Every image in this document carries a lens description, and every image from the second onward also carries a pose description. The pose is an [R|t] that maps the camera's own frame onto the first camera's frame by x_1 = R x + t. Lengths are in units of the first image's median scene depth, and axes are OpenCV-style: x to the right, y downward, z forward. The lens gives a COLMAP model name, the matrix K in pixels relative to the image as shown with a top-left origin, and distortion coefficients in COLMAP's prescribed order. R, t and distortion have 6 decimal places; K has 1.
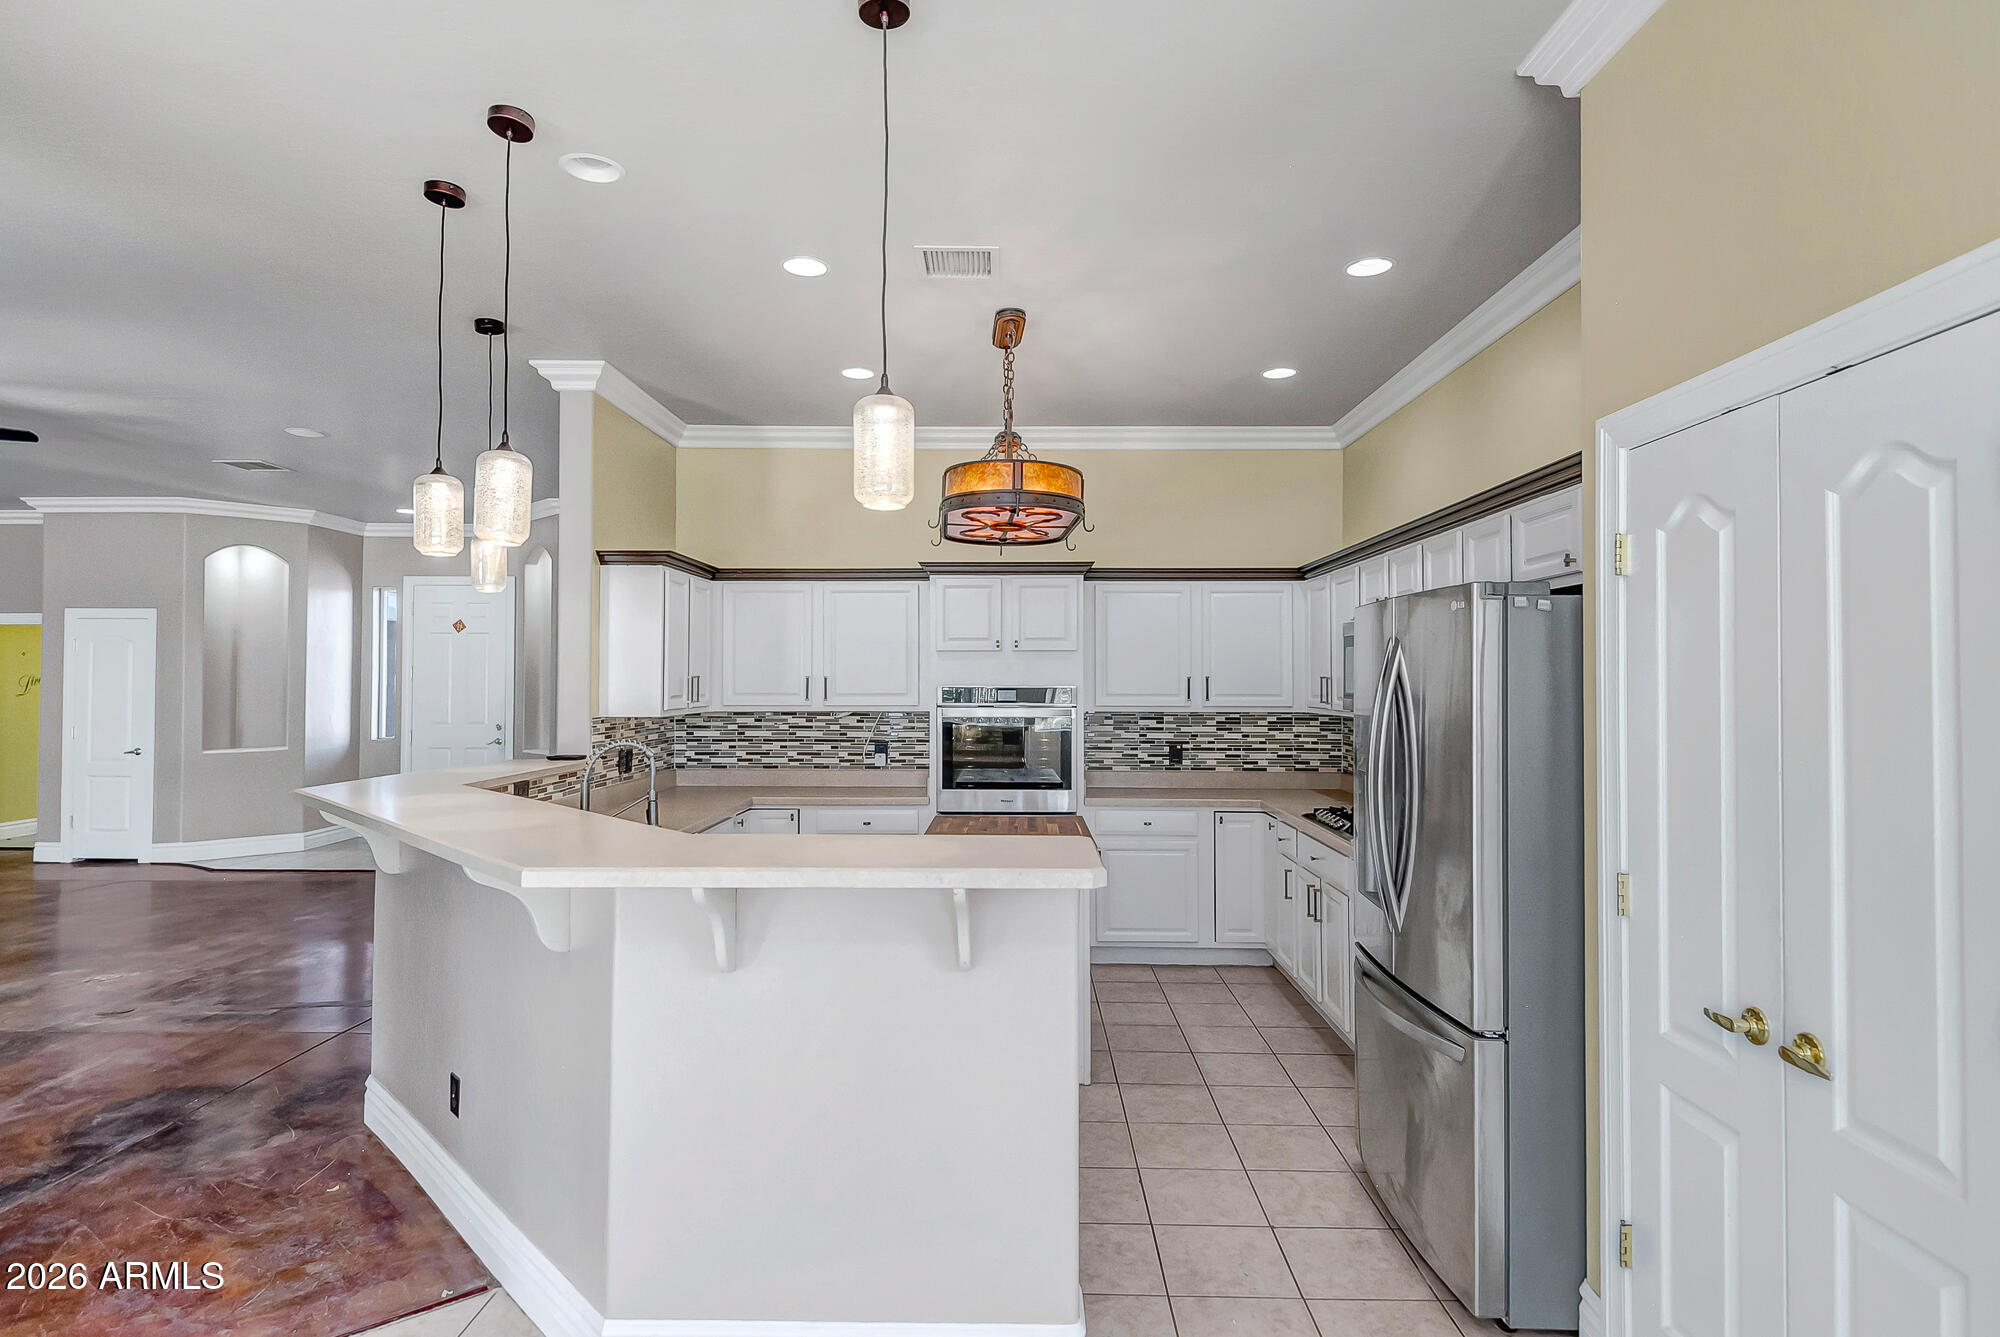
lens RADIAL K [[1068.7, 0, 1000.0], [0, 1068.7, 668.5], [0, 0, 1]] dist [0.056539, -0.035570]
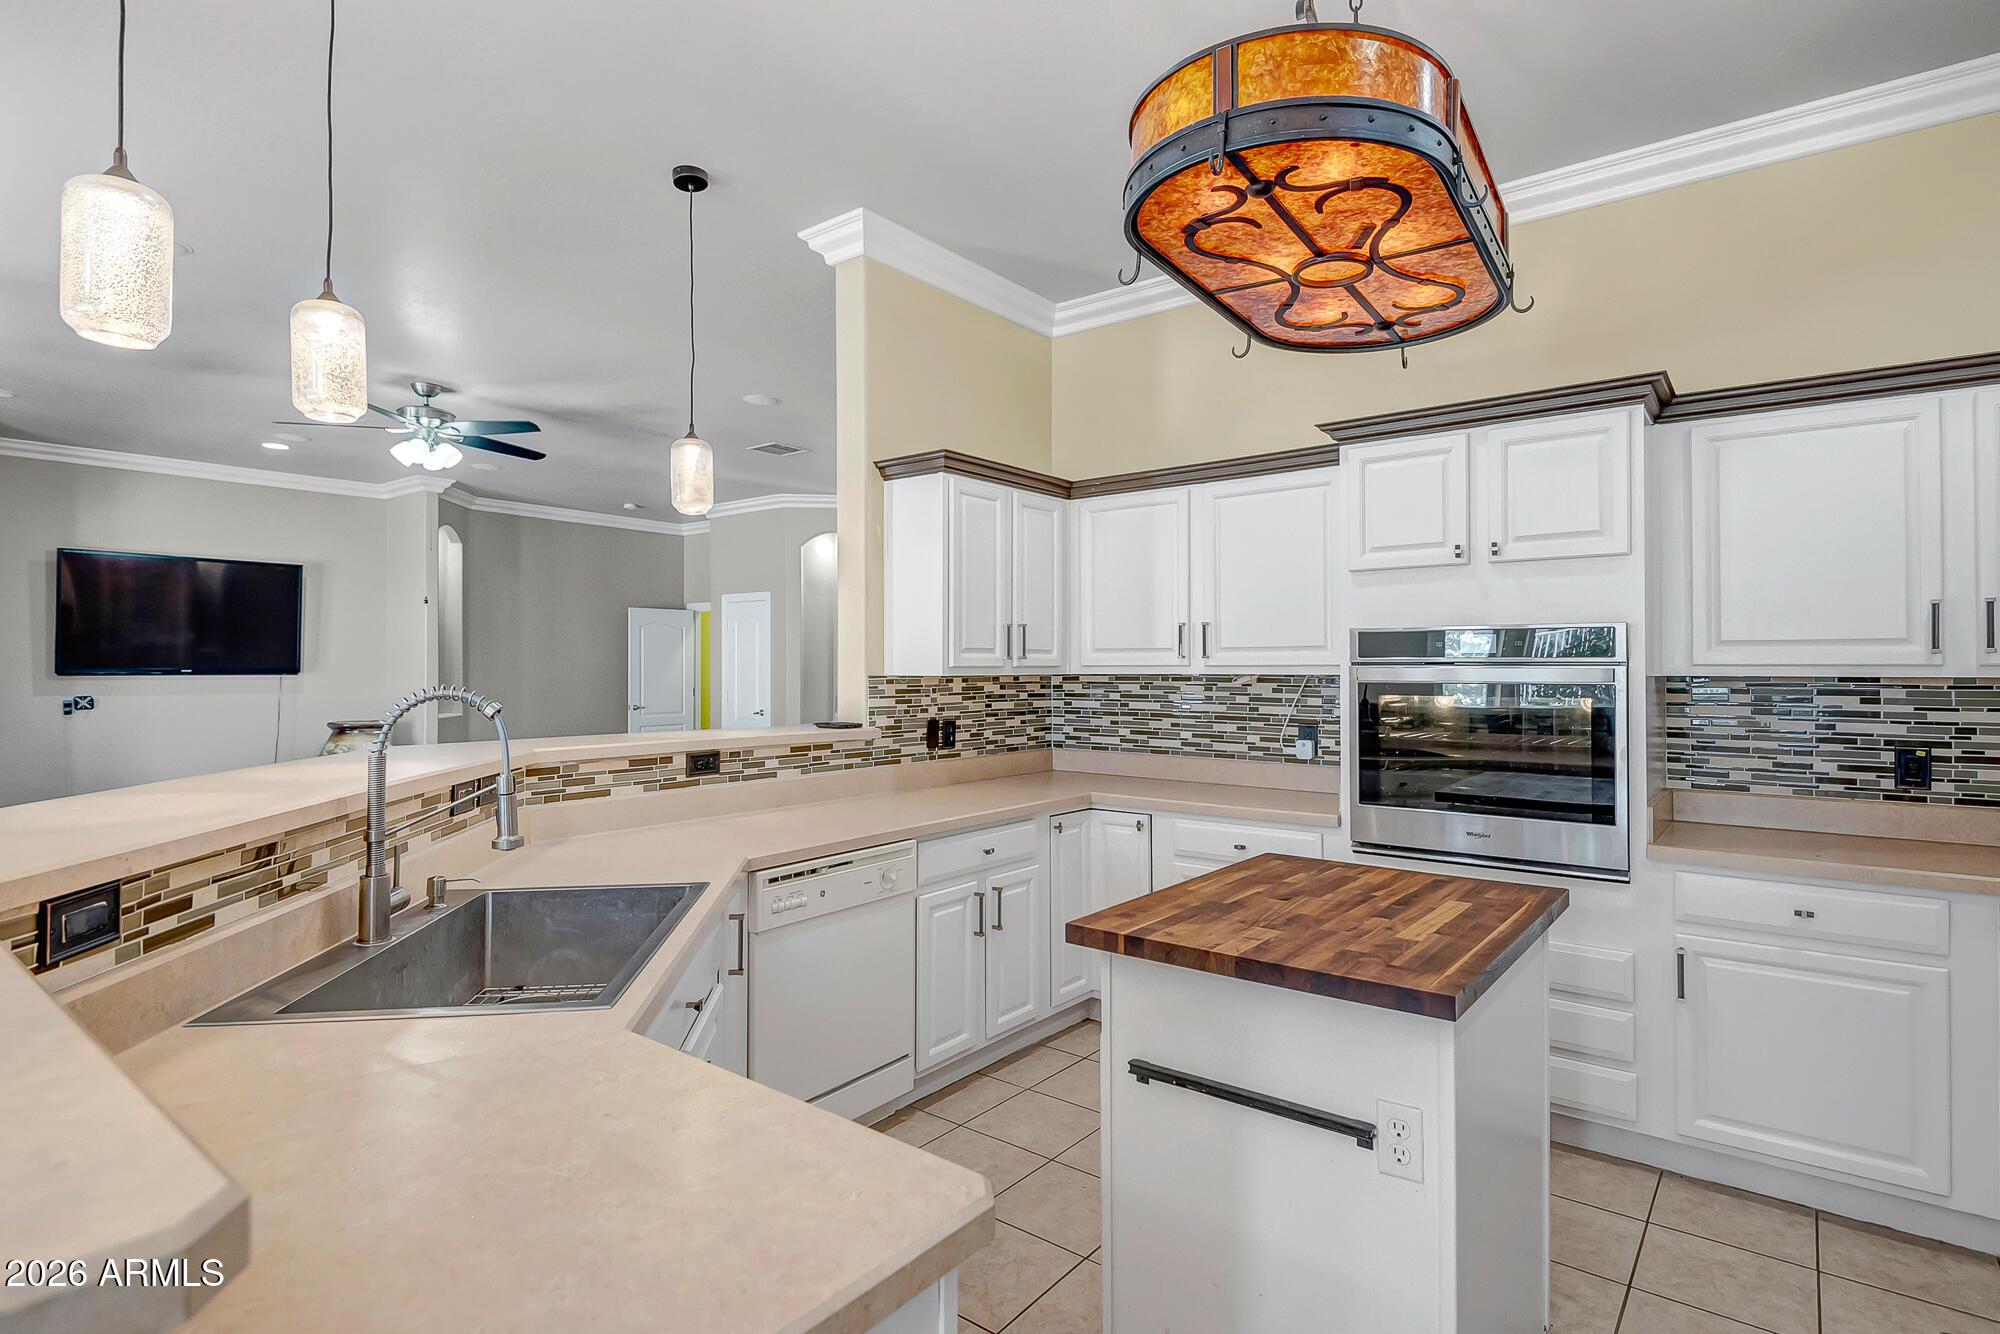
lens RADIAL K [[1002.7, 0, 1000.0], [0, 1002.7, 667.0], [0, 0, 1]] dist [0.018610, -0.014151]
pose [[0.789787, -0.001755, -0.613379, 0.119291], [0.008041, 0.999940, 0.007493, 0.028605], [0.613329, -0.010850, 0.789753, 0.400505]]
